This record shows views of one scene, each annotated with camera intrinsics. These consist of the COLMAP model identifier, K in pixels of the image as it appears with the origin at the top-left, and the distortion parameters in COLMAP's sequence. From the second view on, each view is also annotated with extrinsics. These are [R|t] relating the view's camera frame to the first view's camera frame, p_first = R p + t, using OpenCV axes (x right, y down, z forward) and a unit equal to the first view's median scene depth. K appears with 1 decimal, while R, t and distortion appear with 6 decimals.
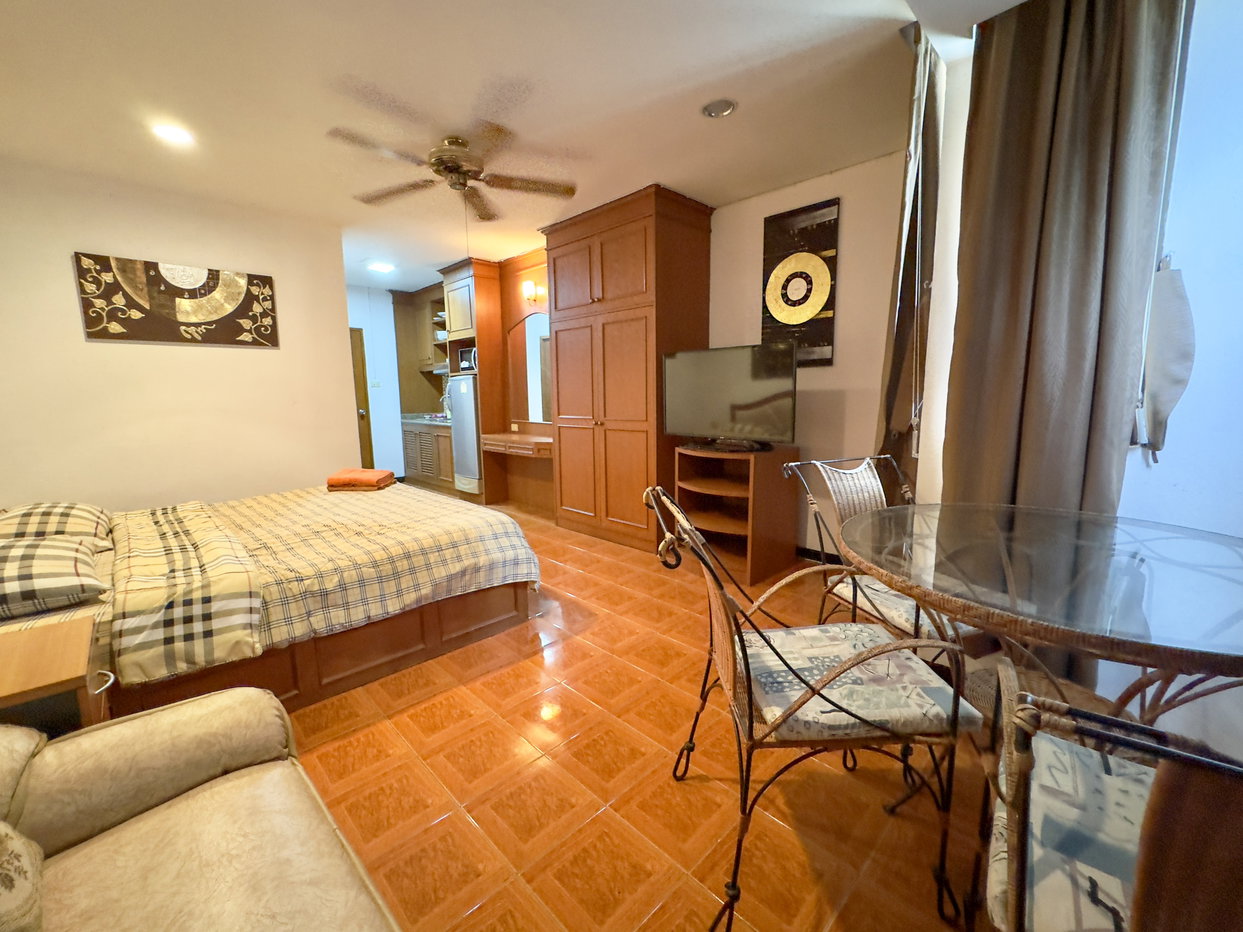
lens RADIAL K [[512.8, 0, 621.5], [0, 512.8, 466.0], [0, 0, 1]] dist [-0.002363, -0.000134]
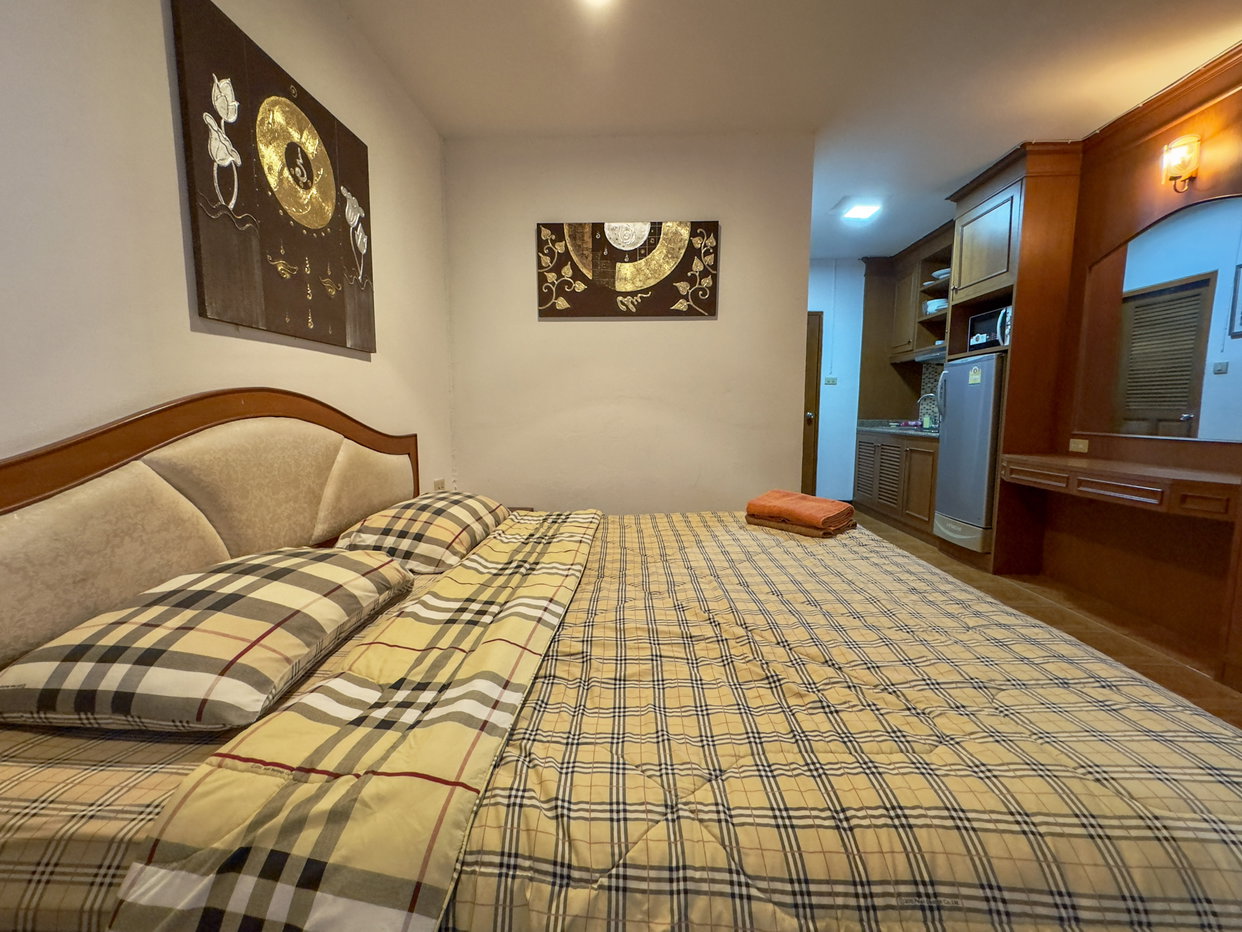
lens RADIAL K [[498.4, 0, 621.0], [0, 498.4, 466.0], [0, 0, 1]] dist [-0.001795, -0.000089]
pose [[0.678466, 0.094662, -0.728507, -0.217956], [-0.114313, 0.993188, 0.022594, -0.015581], [0.725684, 0.067948, 0.684665, 0.426298]]
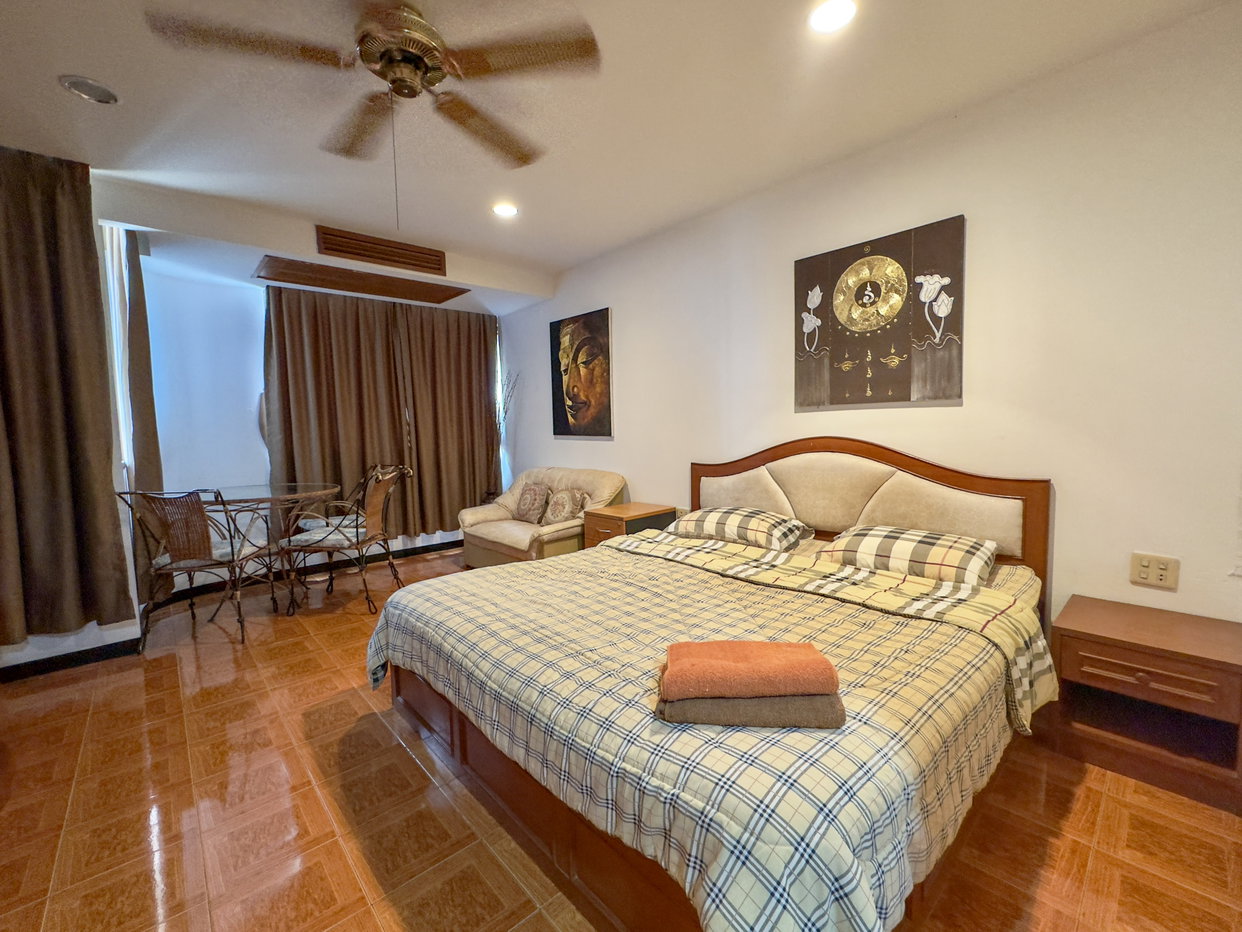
lens RADIAL K [[512.4, 0, 621.0], [0, 512.4, 466.0], [0, 0, 1]] dist [-0.002363, -0.000134]
pose [[-0.998841, 0.035827, 0.032130, -0.422382], [0.042051, 0.974438, 0.220687, -0.170167], [-0.023402, 0.221782, -0.974815, 1.227039]]
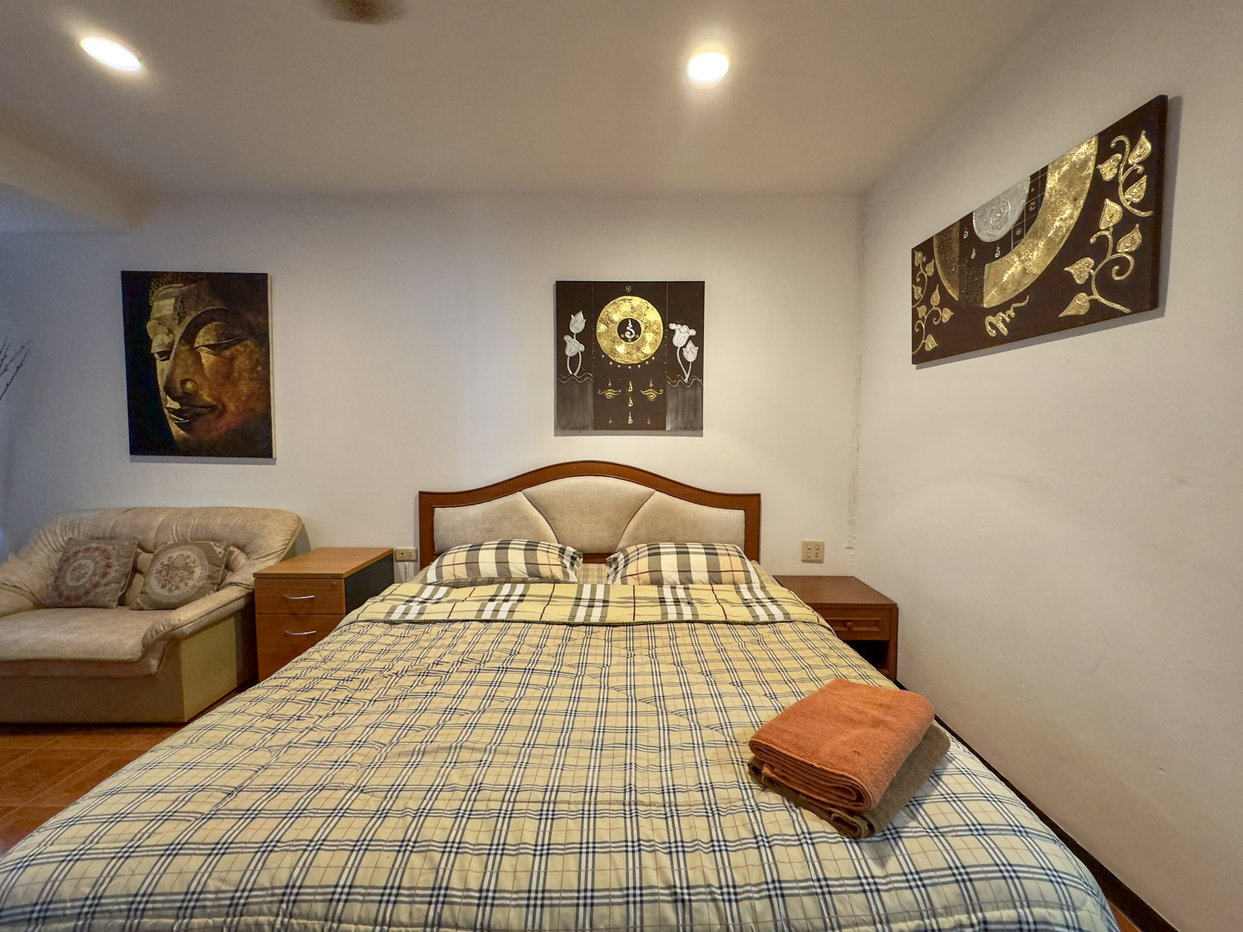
lens RADIAL K [[498.8, 0, 621.5], [0, 498.8, 466.0], [0, 0, 1]] dist [-0.001795, -0.000089]
pose [[-0.701377, 0.054844, -0.710677, -0.205580], [-0.098900, 0.979904, 0.173226, -0.160160], [0.705896, 0.191782, -0.681858, 1.024080]]
